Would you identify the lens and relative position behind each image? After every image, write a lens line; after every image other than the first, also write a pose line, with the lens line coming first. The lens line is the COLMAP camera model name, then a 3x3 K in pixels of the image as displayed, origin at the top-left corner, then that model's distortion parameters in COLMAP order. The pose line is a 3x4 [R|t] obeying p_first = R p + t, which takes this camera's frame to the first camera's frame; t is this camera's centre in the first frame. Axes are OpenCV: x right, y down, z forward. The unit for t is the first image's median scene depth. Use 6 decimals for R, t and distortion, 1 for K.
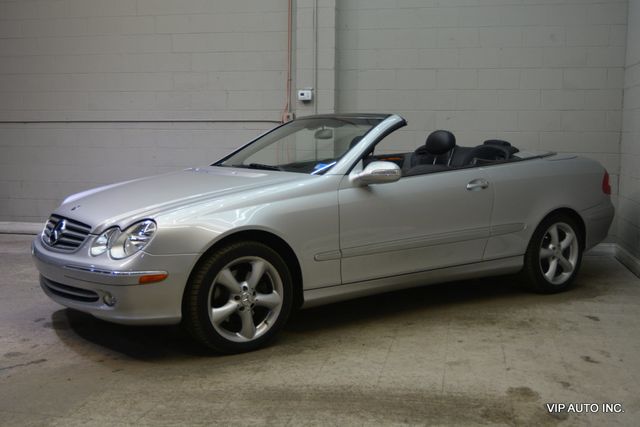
lens RADIAL K [[746.8, 0, 320.0], [0, 746.8, 213.5], [0, 0, 1]] dist [-0.020571, 0.016136]
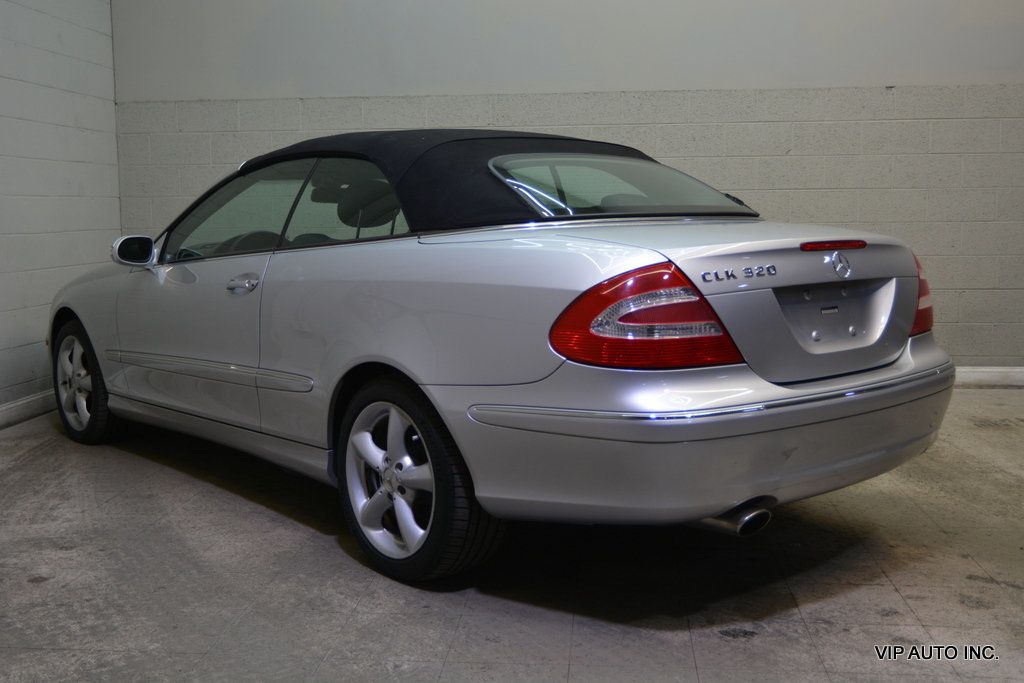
lens RADIAL K [[1089.2, 0, 508.4], [0, 1089.2, 340.7], [0, 0, 1]] dist [-0.017612, 0.011393]
pose [[-0.105679, -0.124302, 0.986601, -1.048601], [0.120895, 0.983191, 0.136822, -0.127250], [-0.987024, 0.133735, -0.088875, 1.297867]]
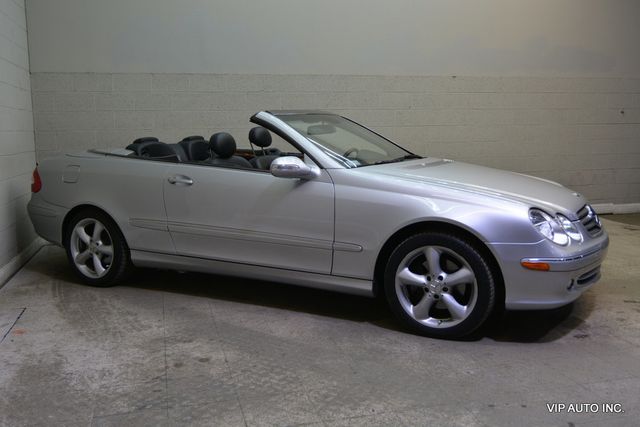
lens RADIAL K [[590.4, 0, 320.0], [0, 590.4, 213.5], [0, 0, 1]] dist [-0.015440, -0.002515]
pose [[-0.446630, -0.122669, 0.886270, -0.942005], [0.112038, 0.975092, 0.191423, -0.189274], [-0.887676, 0.184791, -0.421762, 1.733463]]
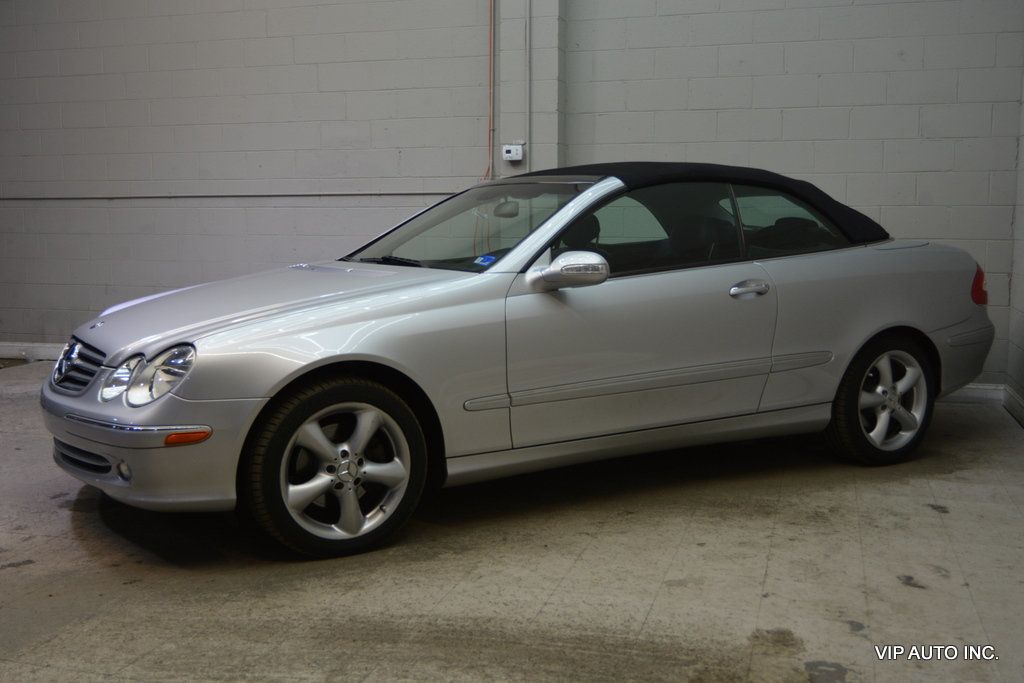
lens RADIAL K [[1078.1, 0, 508.4], [0, 1078.1, 340.6], [0, 0, 1]] dist [-0.007279, -0.001160]
pose [[0.995601, 0.004362, -0.093592, 0.115796], [-0.003794, 0.999973, 0.006253, -0.000665], [0.093616, -0.005871, 0.995591, 0.109571]]
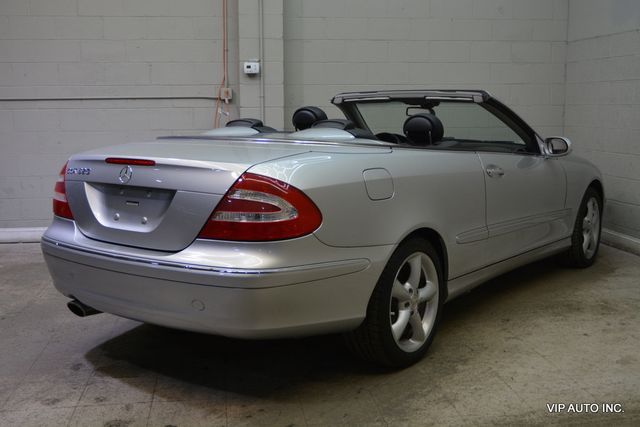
lens RADIAL K [[746.8, 0, 320.0], [0, 746.8, 213.5], [0, 0, 1]] dist [-0.020571, 0.016136]
pose [[0.944917, -0.059544, 0.321847, -0.423865], [0.048700, 0.997945, 0.041649, -0.034690], [-0.323665, -0.023681, 0.945875, 0.240783]]
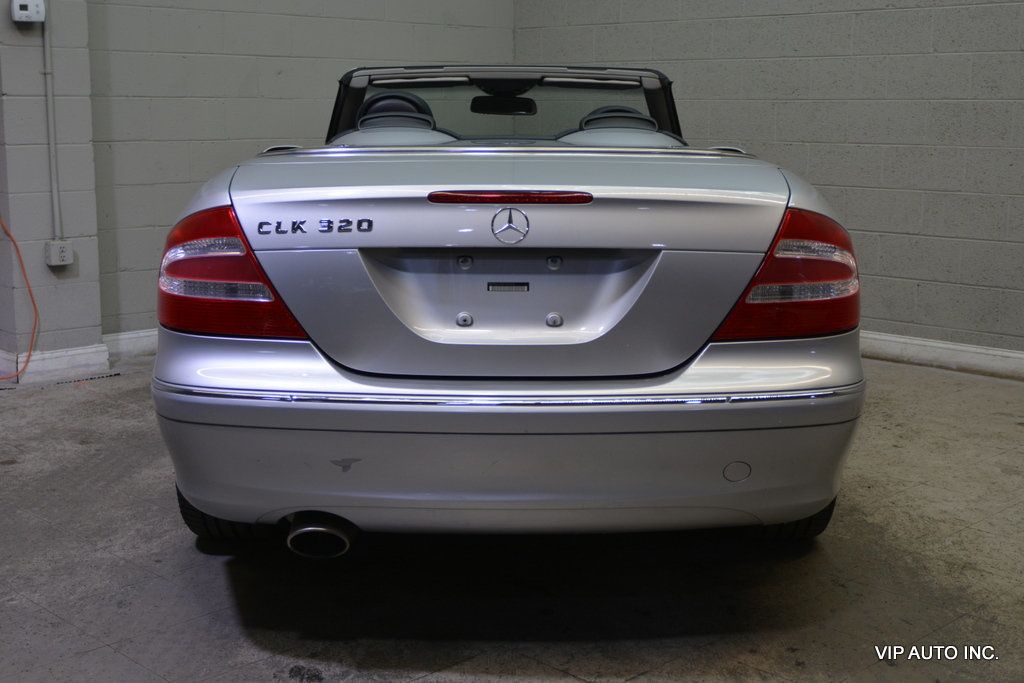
lens RADIAL K [[1327.1, 0, 510.4], [0, 1327.1, 338.1], [0, 0, 1]] dist [0.004113, -0.003160]
pose [[0.558502, -0.147181, 0.816341, -0.878515], [0.092054, 0.989051, 0.115340, -0.071607], [-0.824379, 0.010730, 0.565936, 0.664254]]
